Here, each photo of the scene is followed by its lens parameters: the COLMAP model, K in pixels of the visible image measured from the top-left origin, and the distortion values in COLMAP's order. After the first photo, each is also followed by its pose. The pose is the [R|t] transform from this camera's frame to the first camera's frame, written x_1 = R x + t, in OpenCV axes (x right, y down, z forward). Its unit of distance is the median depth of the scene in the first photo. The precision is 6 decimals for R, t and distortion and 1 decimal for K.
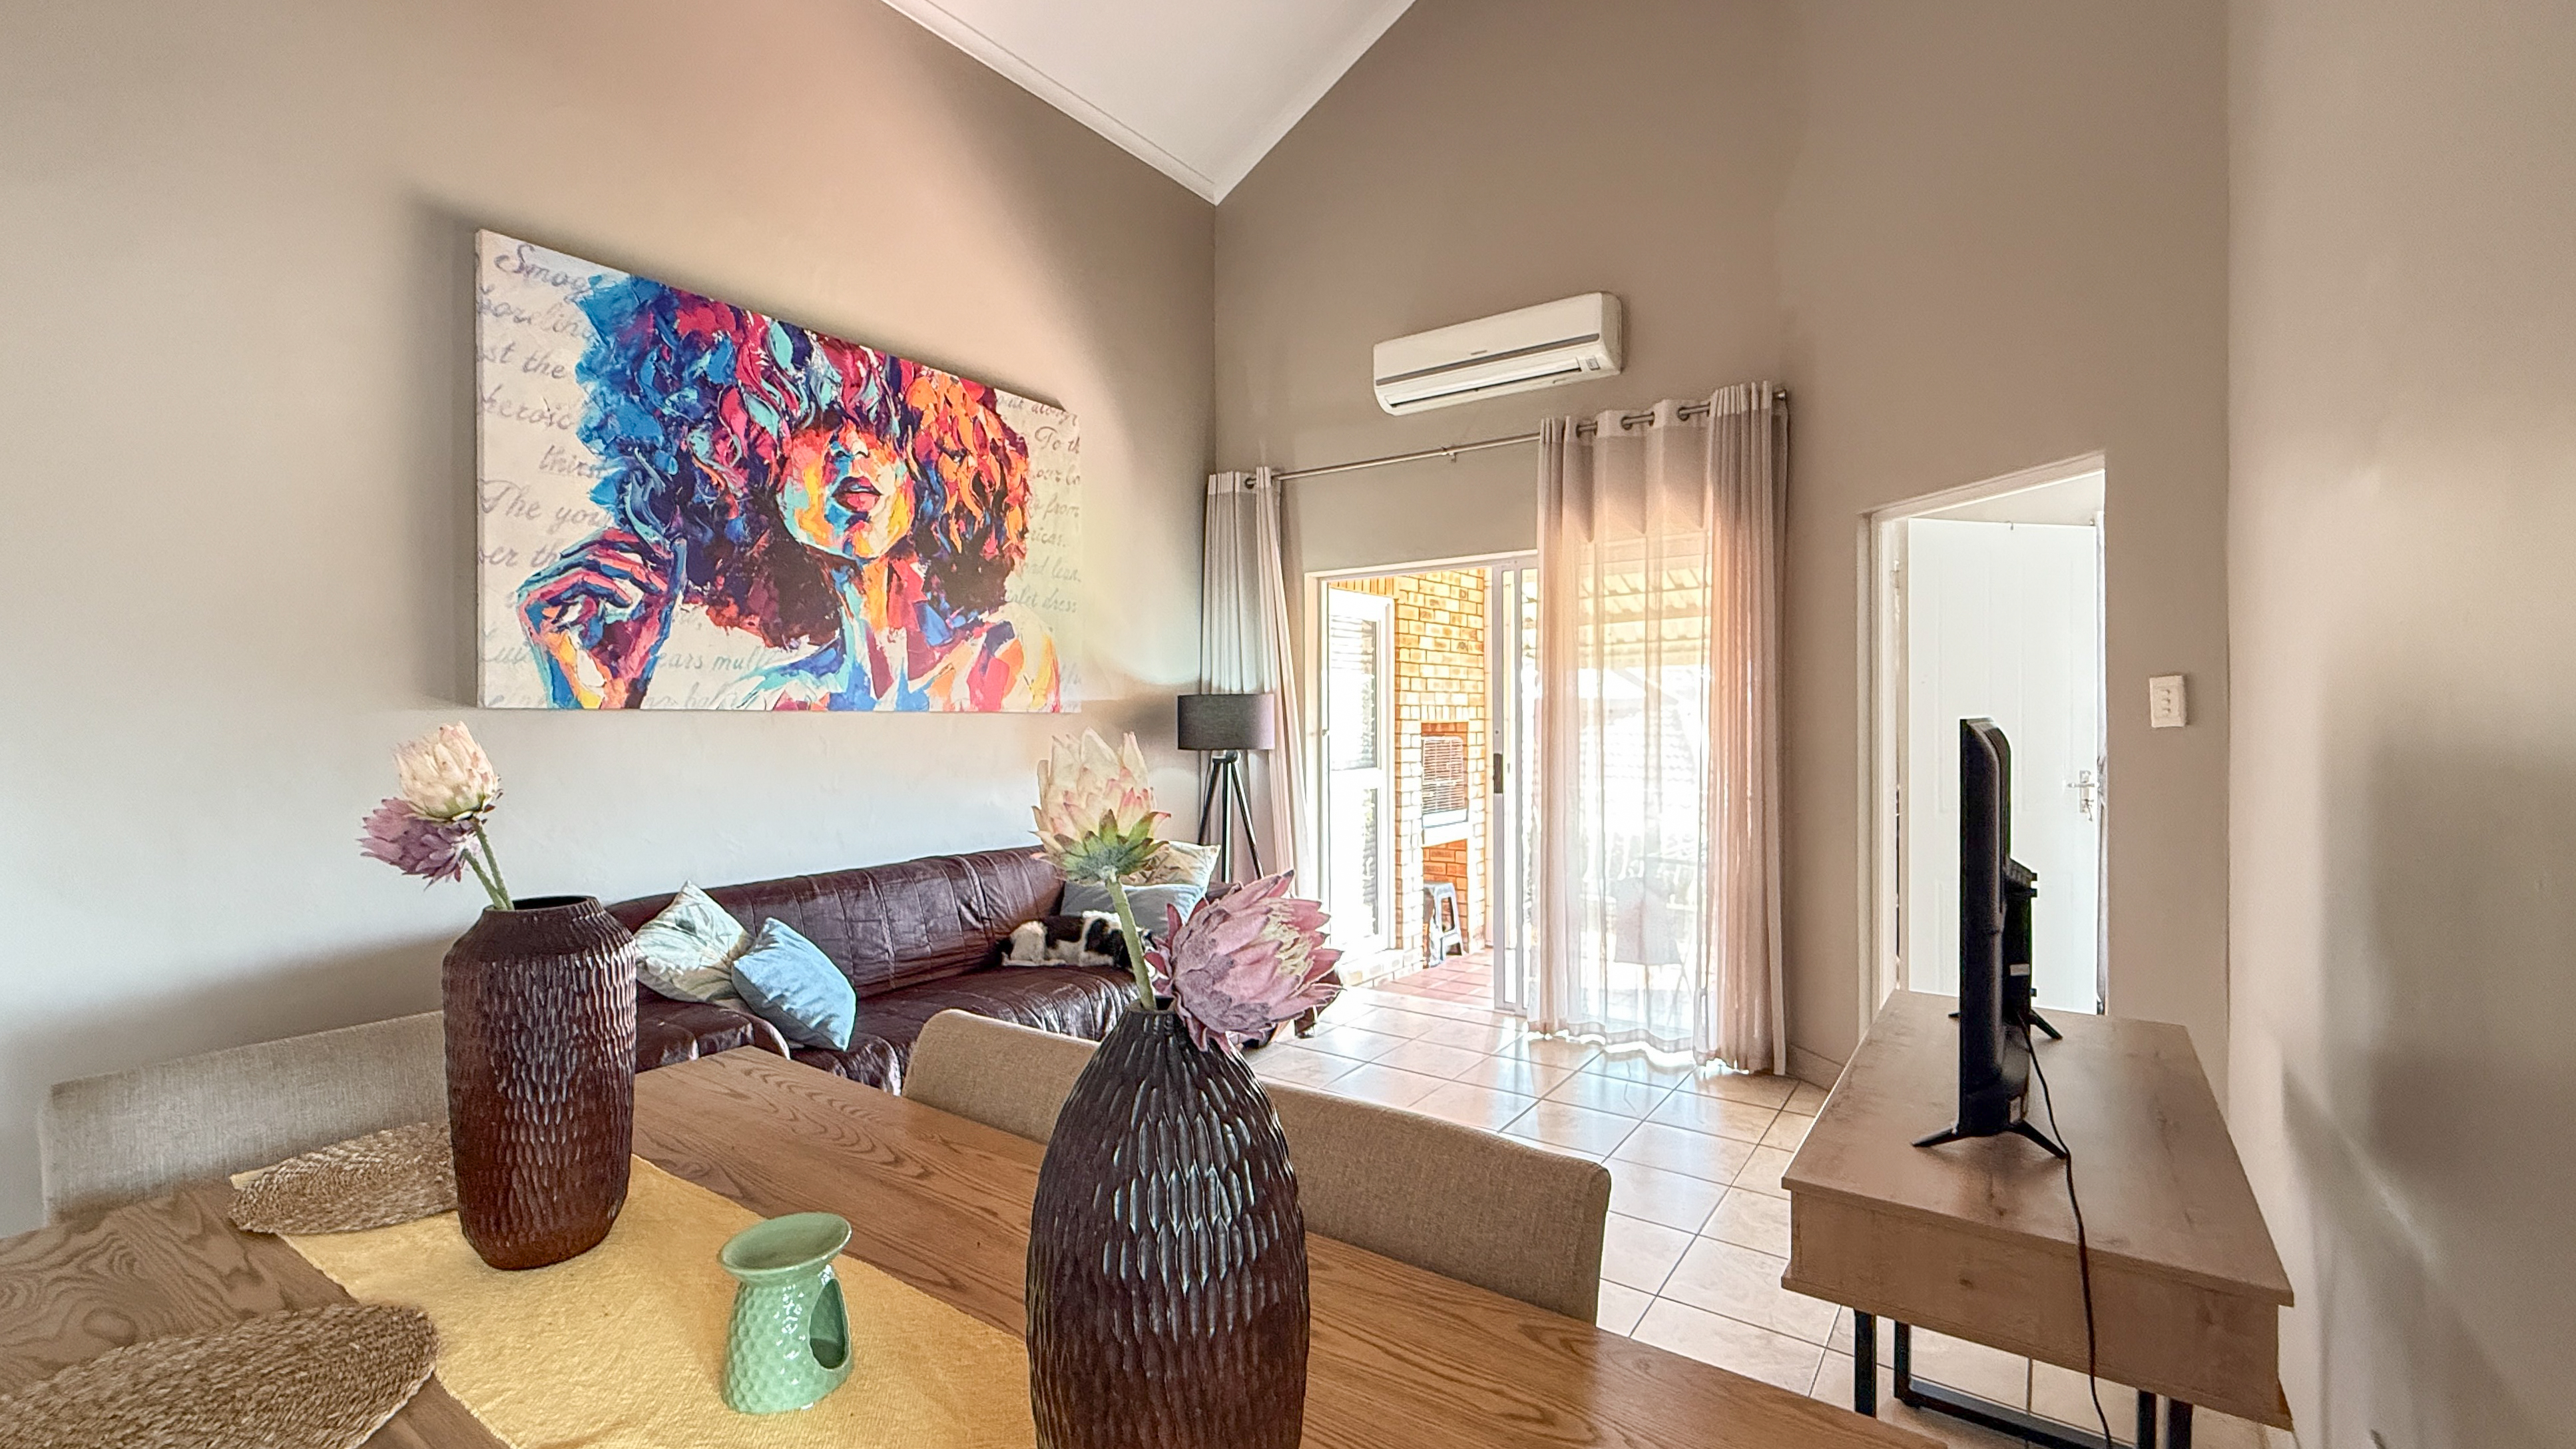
lens RADIAL K [[1077.7, 0, 1288.0], [0, 1077.7, 724.5], [0, 0, 1]] dist [0.003102, 0.000492]
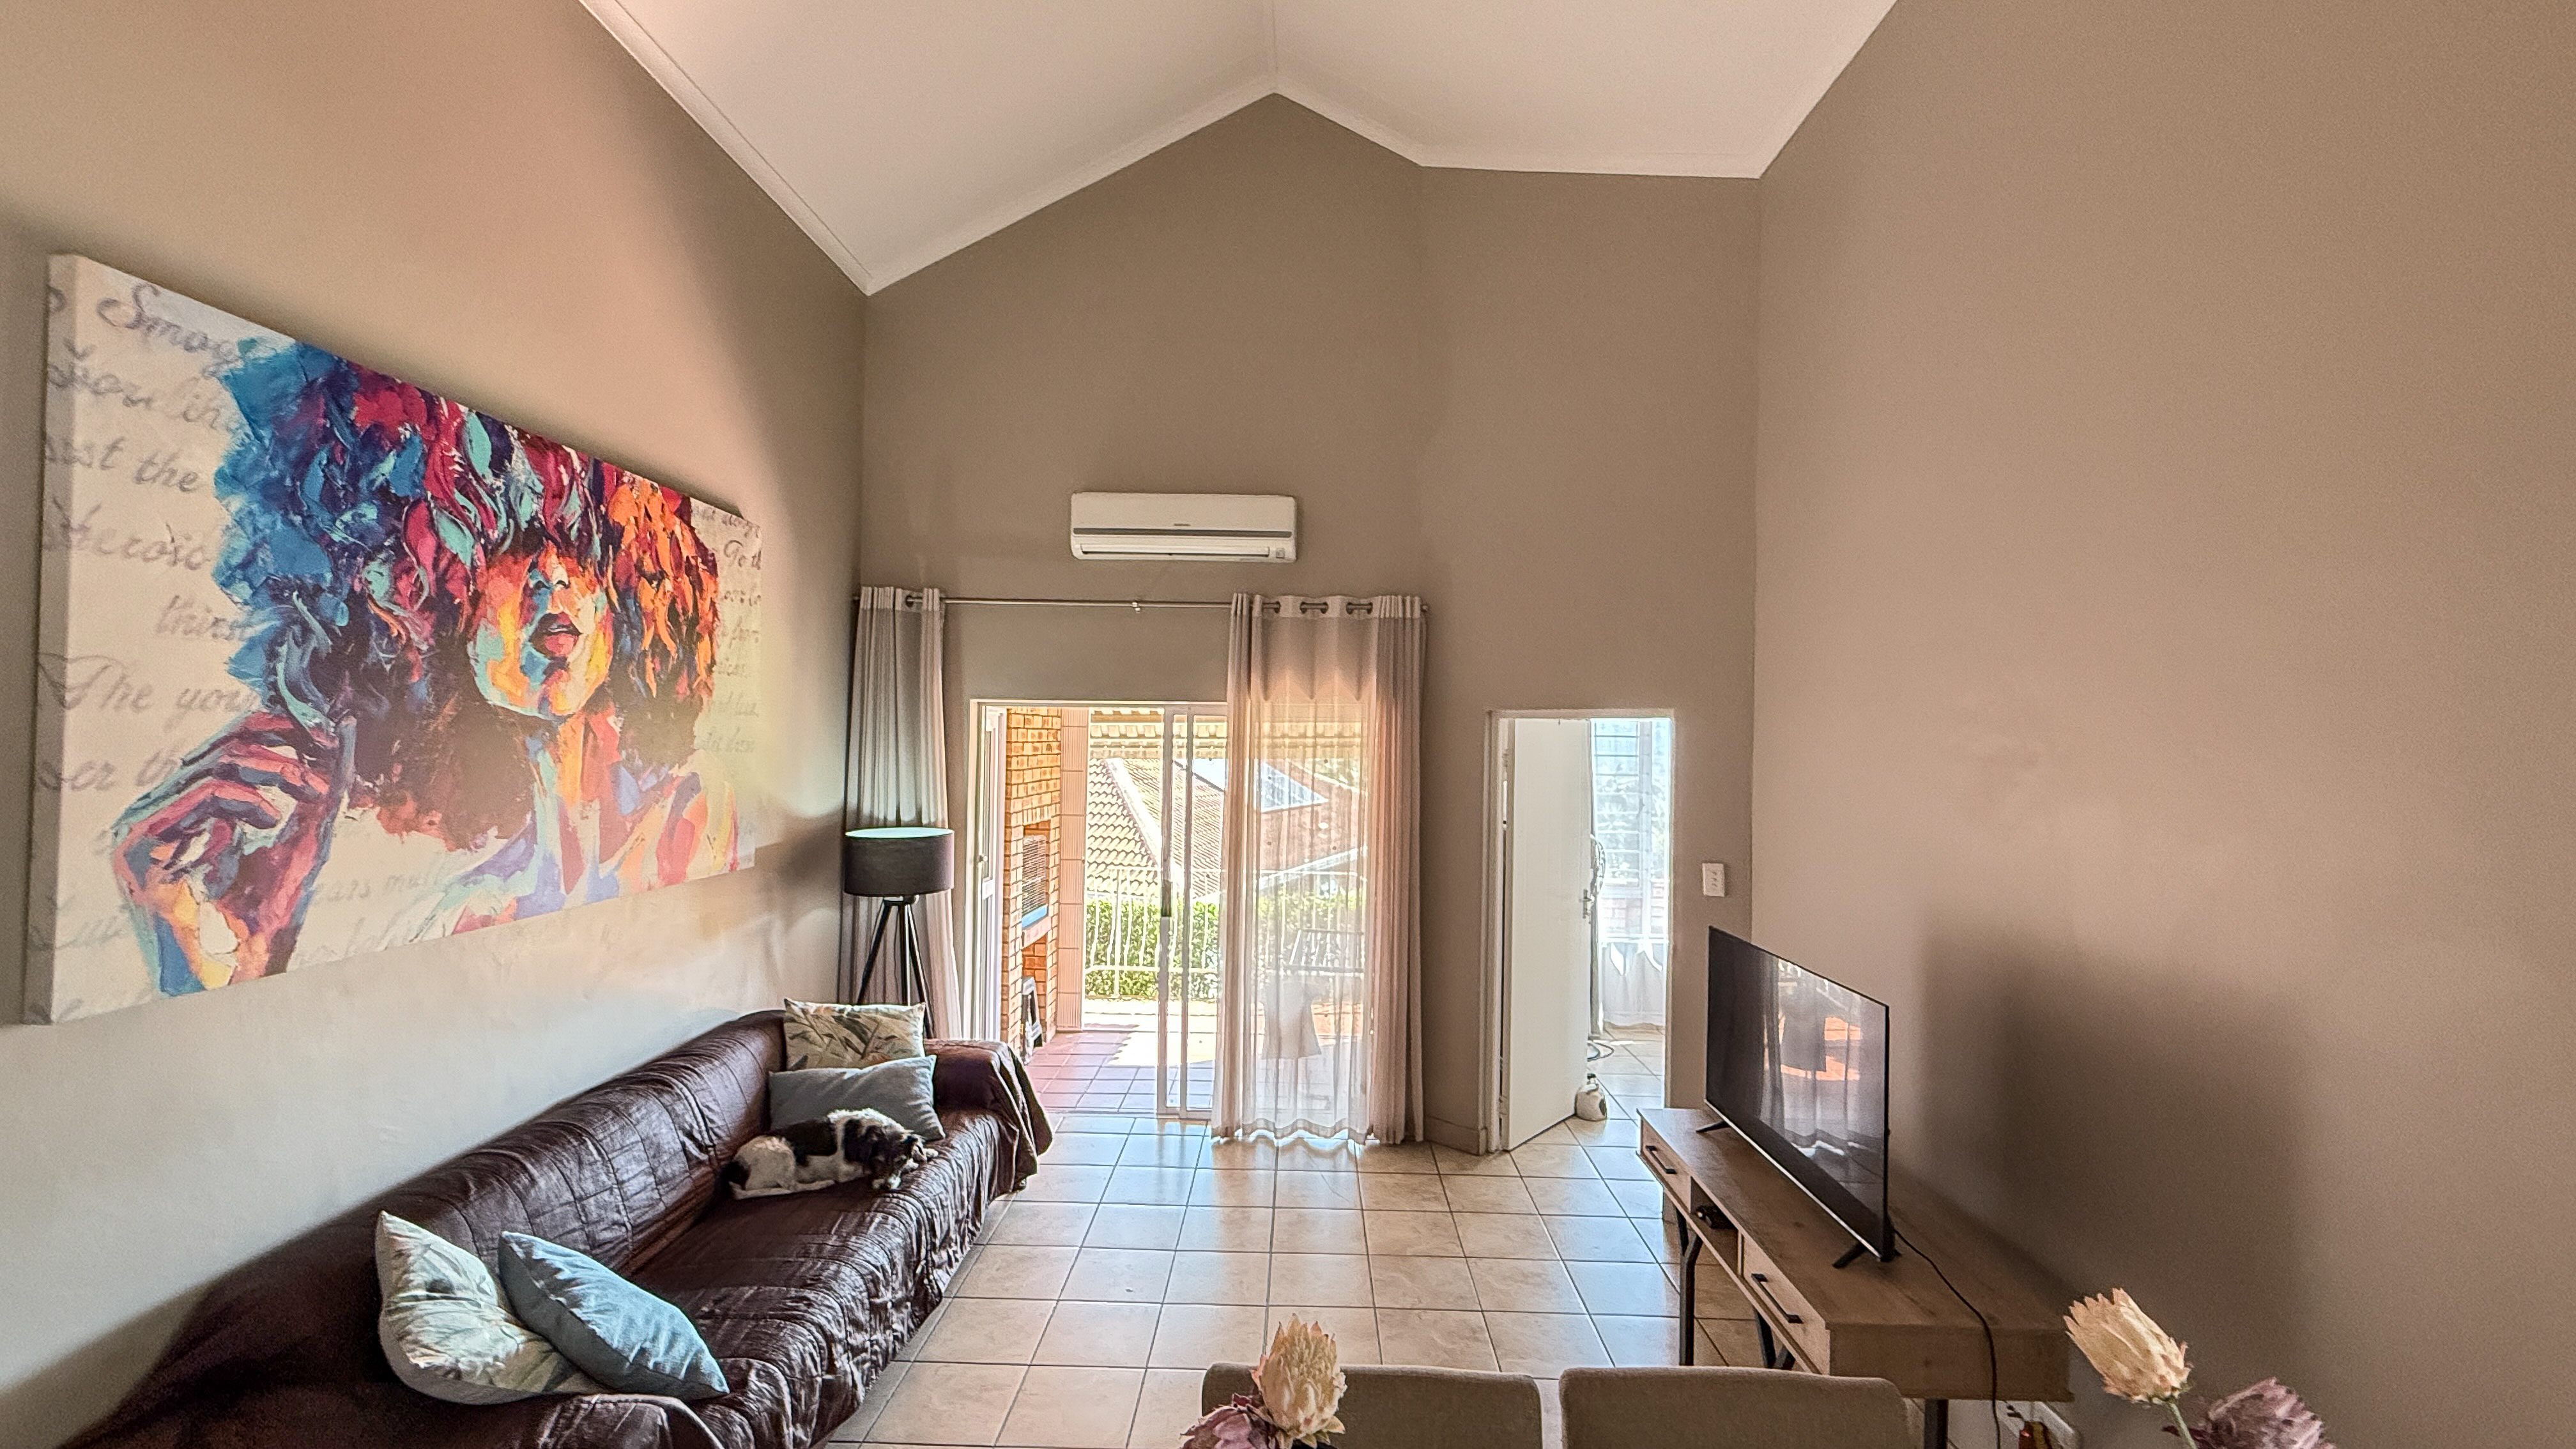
lens RADIAL K [[1027.3, 0, 1296.5], [0, 1027.3, 726.6], [0, 0, 1]] dist [-0.002354, 0.000393]
pose [[0.820946, 0.026057, 0.570410, -0.411919], [-0.018517, 0.999648, -0.019015, -0.155230], [-0.570705, 0.005048, 0.821140, 0.093476]]
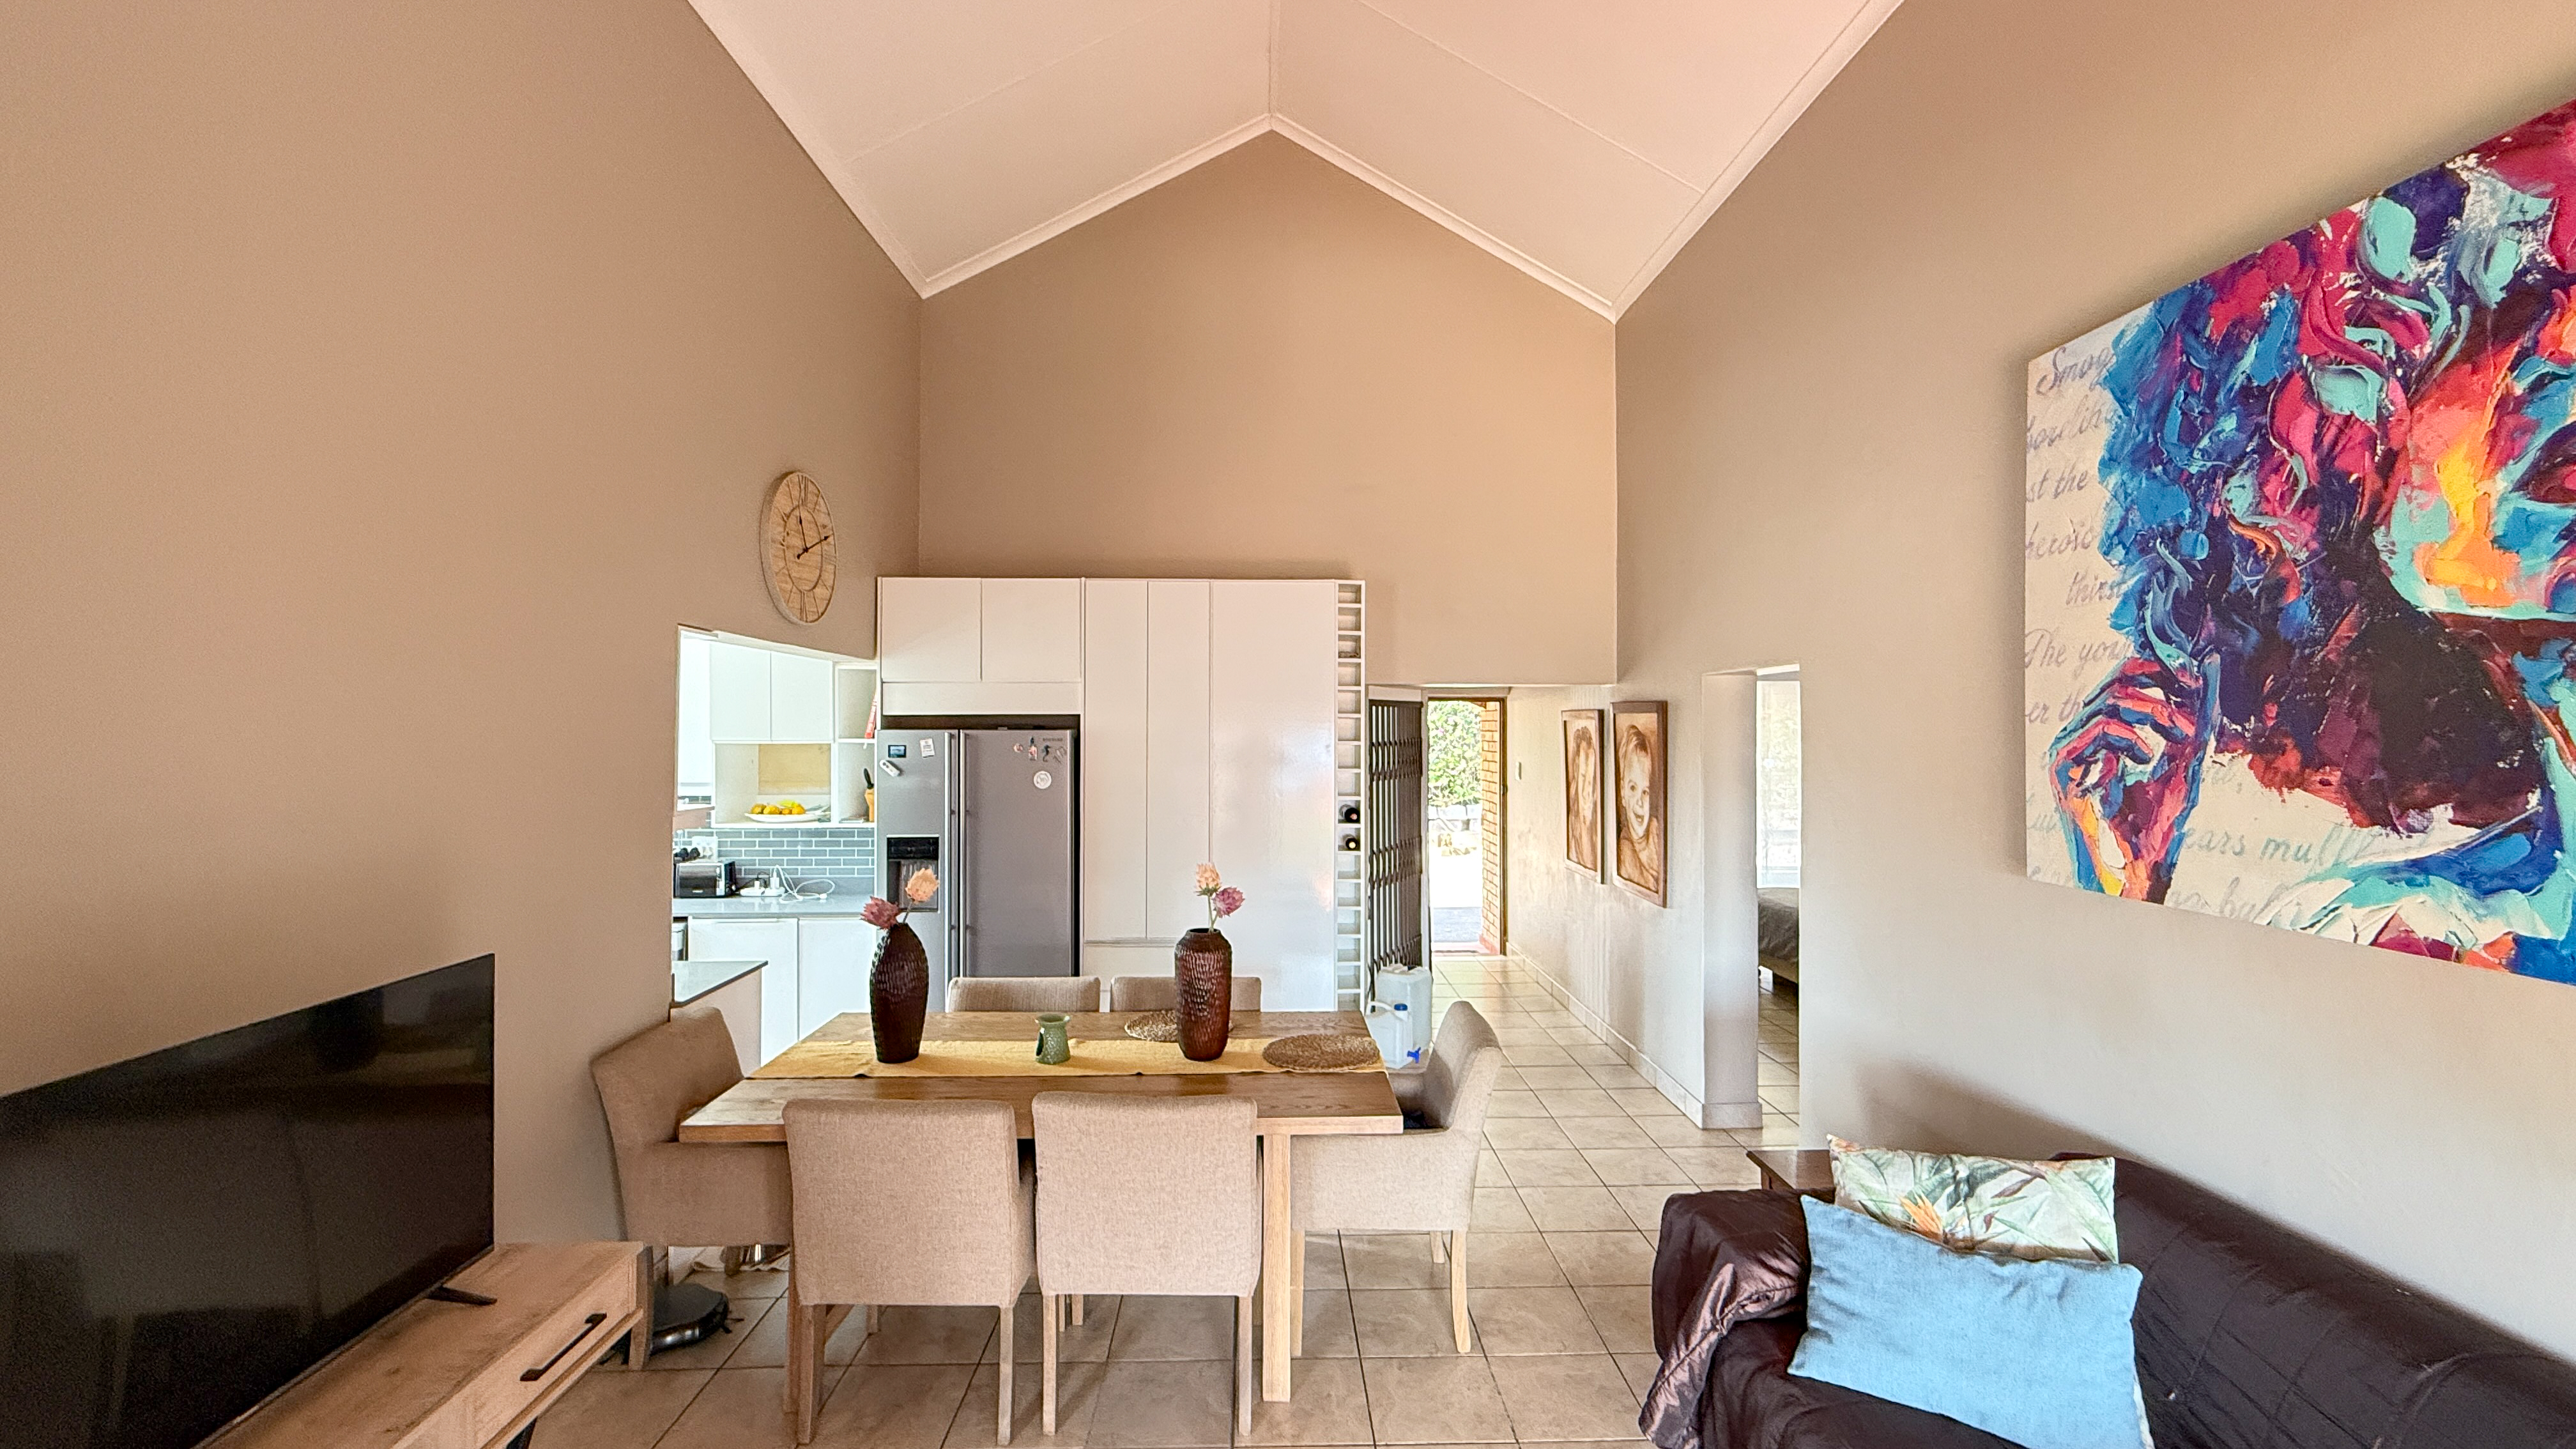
lens RADIAL K [[1027.3, 0, 1296.5], [0, 1027.3, 726.6], [0, 0, 1]] dist [-0.002354, 0.000393]
pose [[-0.794095, 0.005147, -0.607772, 0.240041], [0.003983, 0.999987, 0.003264, -0.124951], [0.607781, 0.000171, -0.794105, 1.089679]]
